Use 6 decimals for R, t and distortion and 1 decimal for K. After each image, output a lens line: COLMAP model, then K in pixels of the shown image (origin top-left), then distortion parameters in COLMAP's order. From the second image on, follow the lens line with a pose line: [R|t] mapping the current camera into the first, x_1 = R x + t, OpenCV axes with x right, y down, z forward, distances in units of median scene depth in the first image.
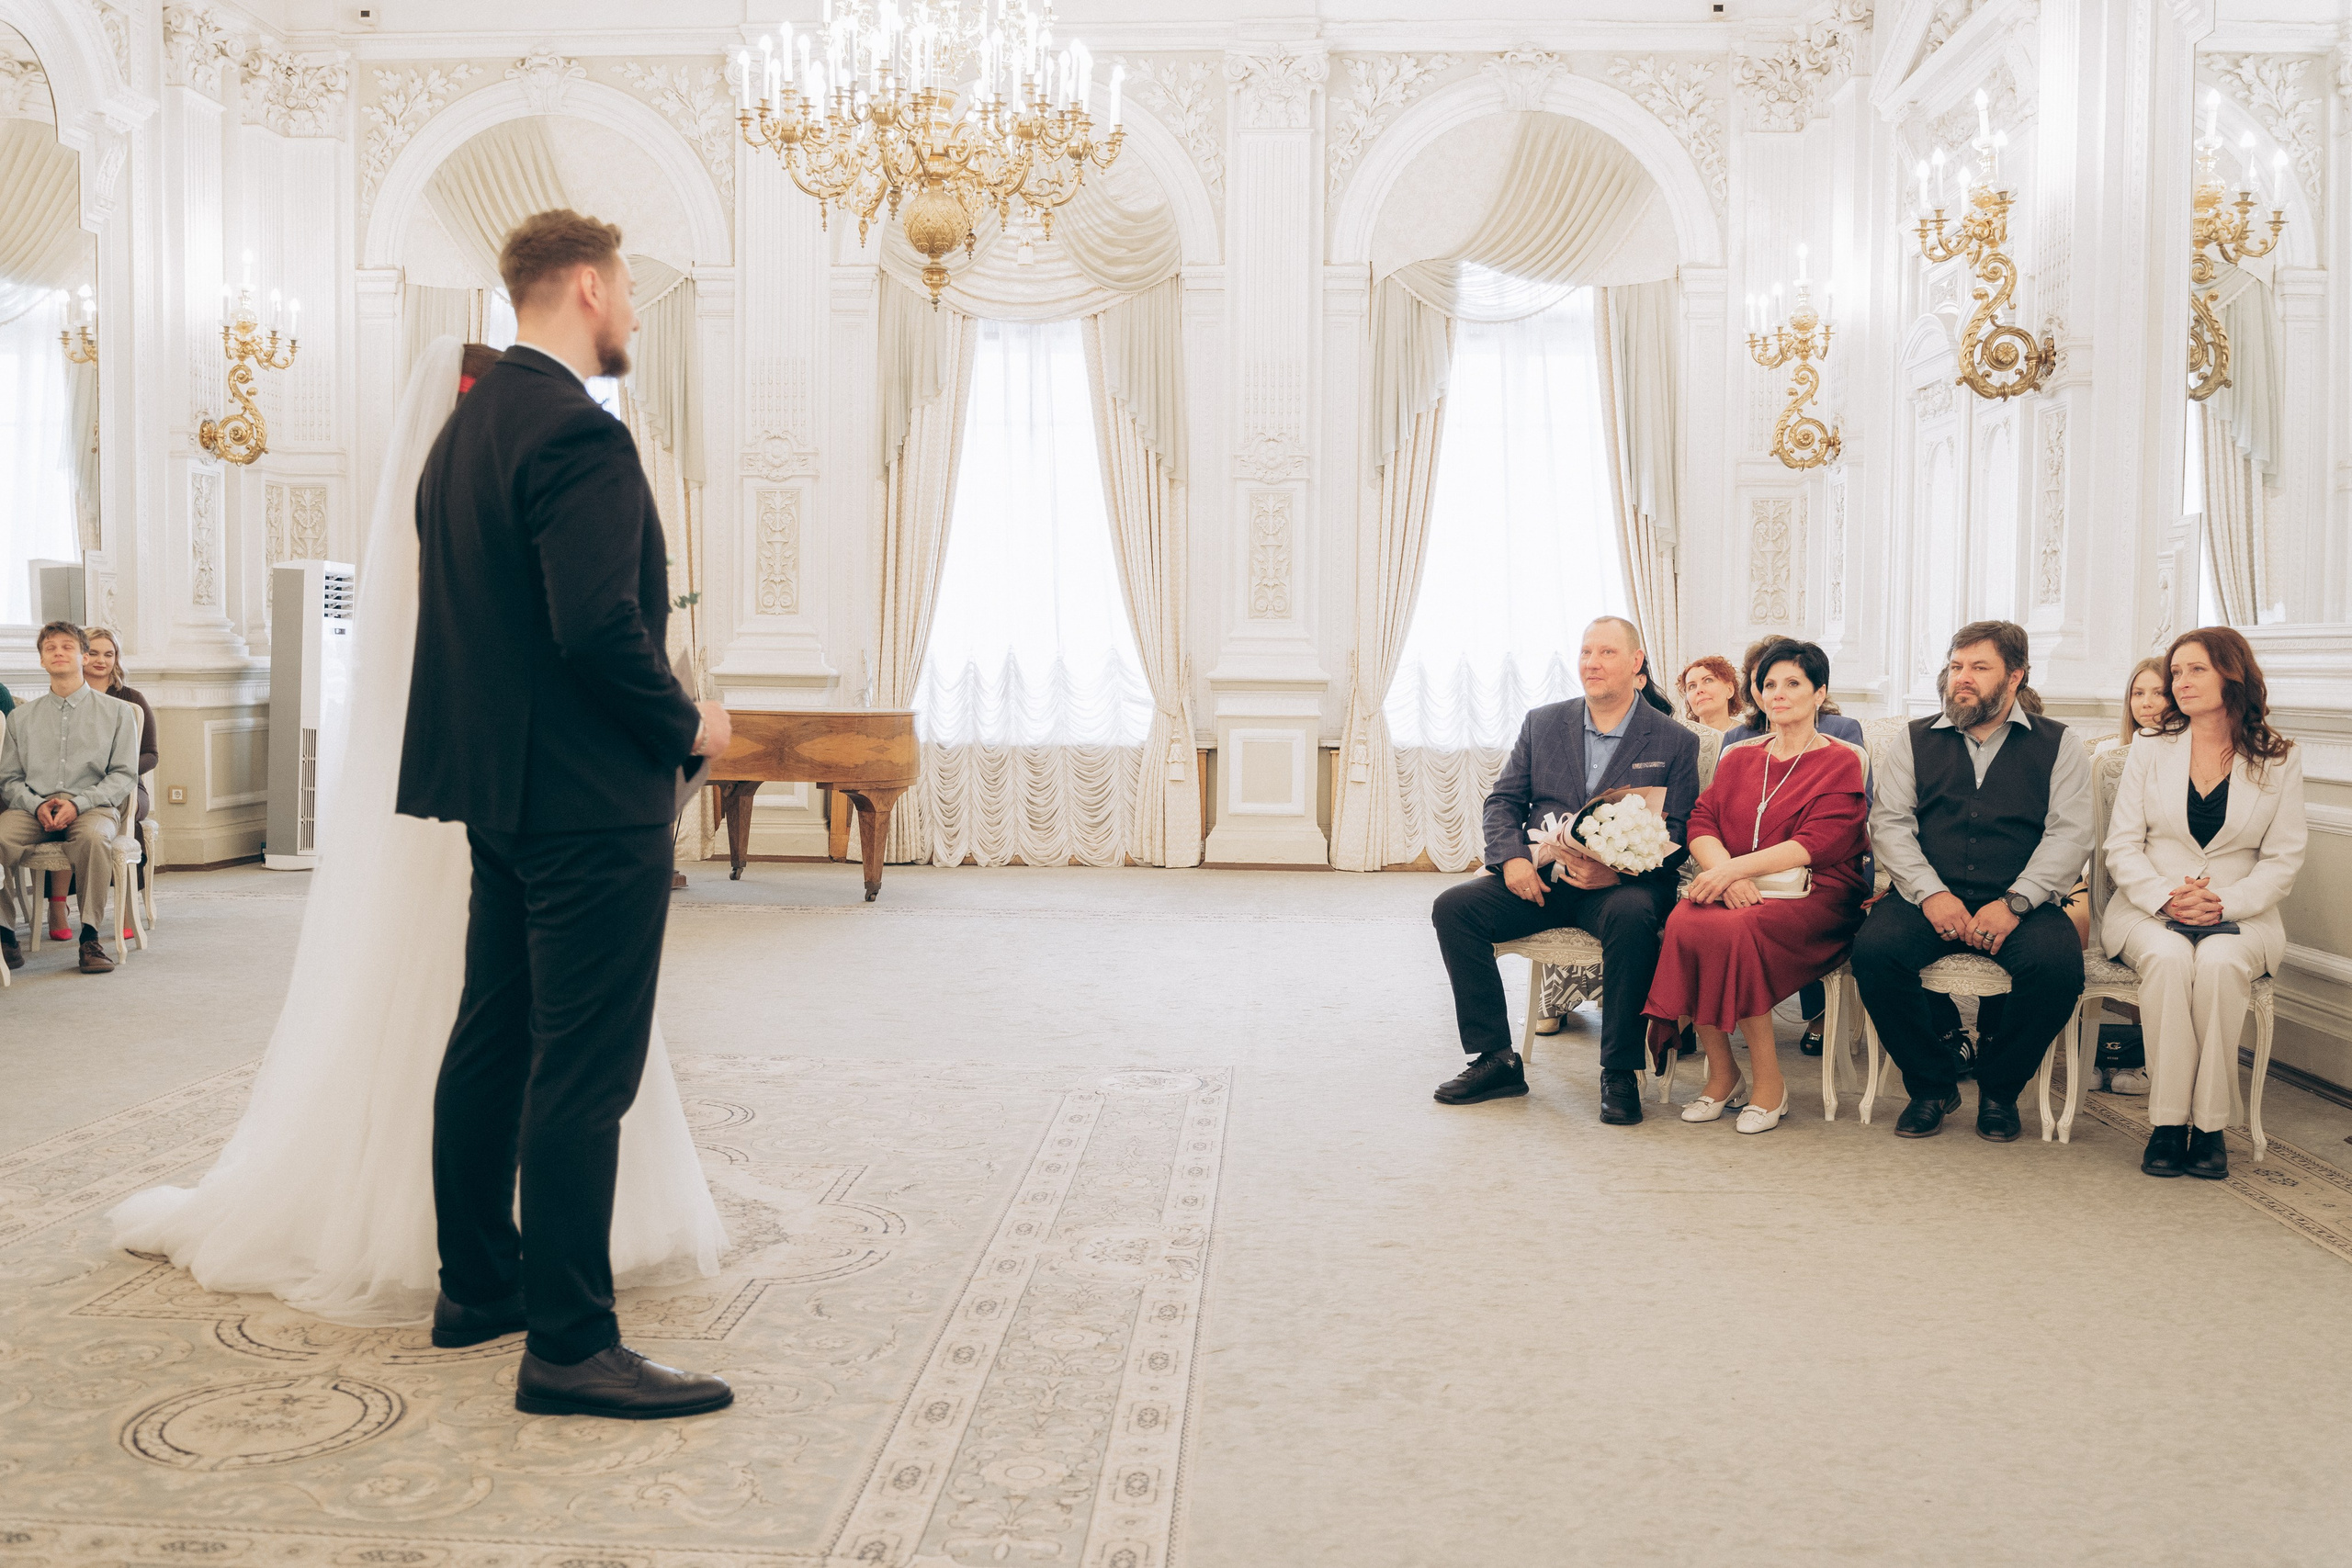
lens RADIAL K [[2038.3, 0, 1182.3], [0, 2038.3, 785.6], [0, 0, 1]] dist [-0.036371, -0.008239]
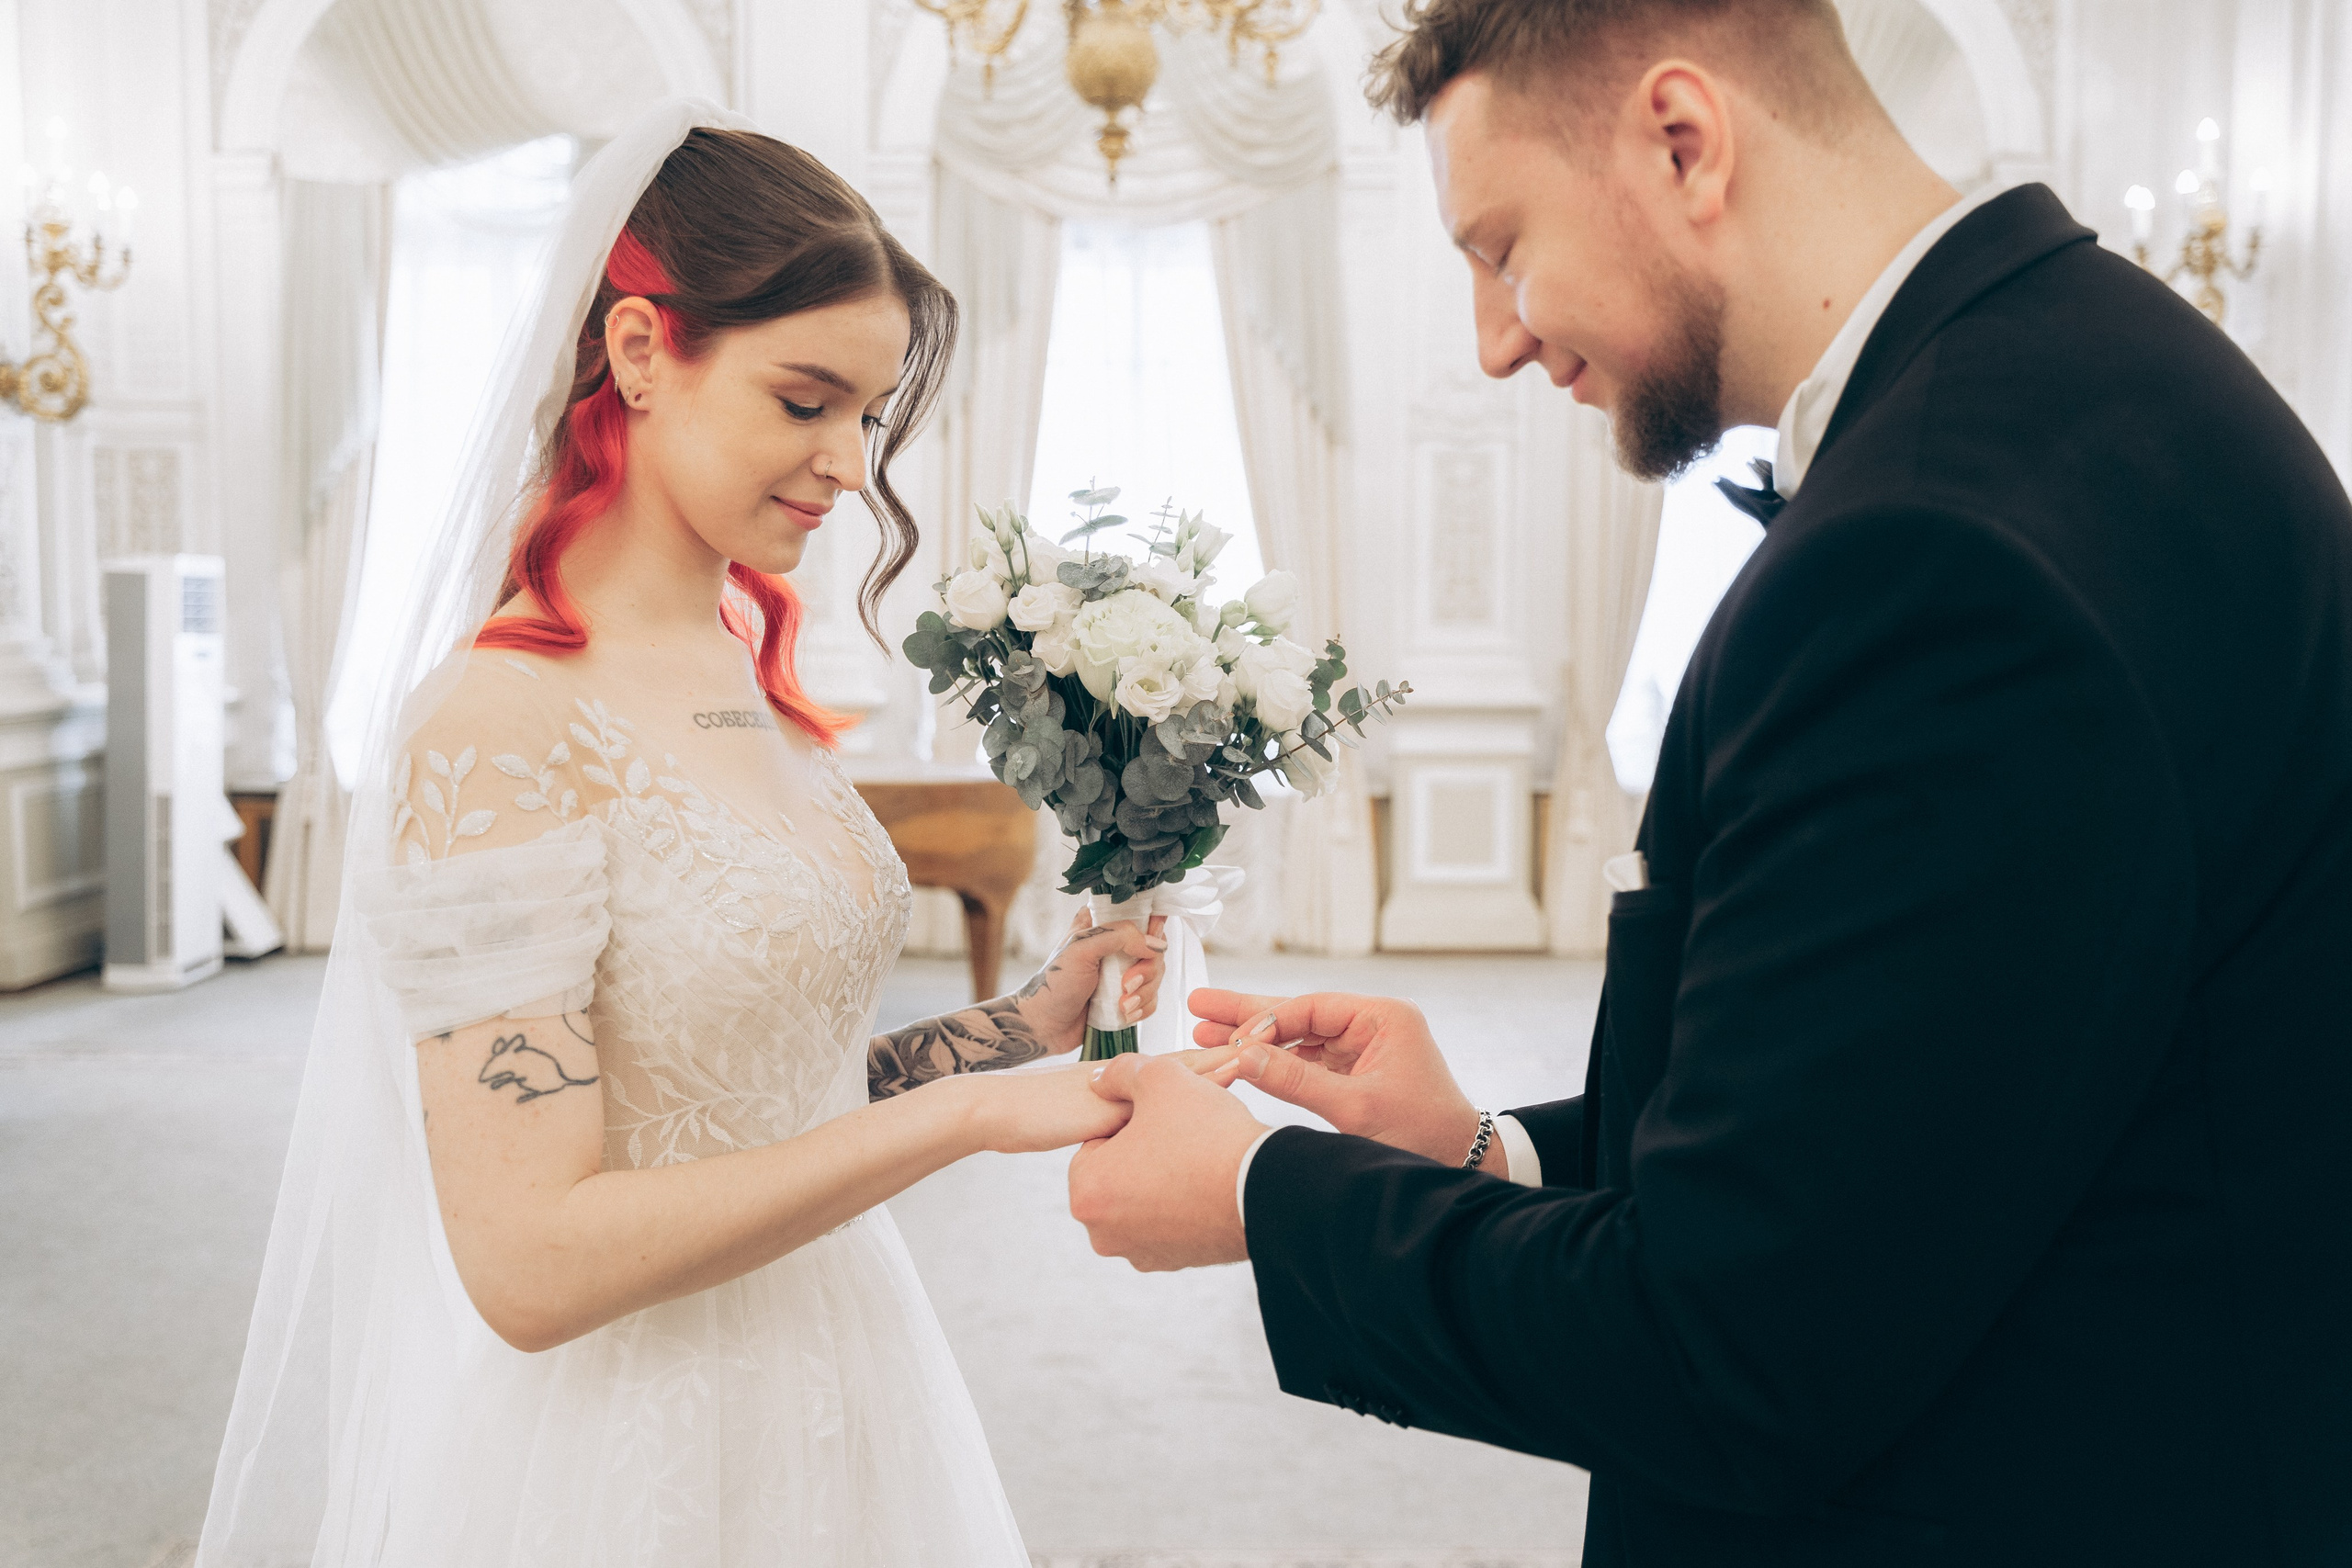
lens RADIAL K [[2036.3, 0, 1169.9], [0, 2036.3, 792.6], [0, 0, 1]] dist [-0.034466, -0.002943]
pose [[0.998326, -0.013075, 0.056333, -0.117372], [0.011515, 0.999543, 0.027934, -0.044786], [-0.056673, -0.027239, 0.998021, 0.271512]]
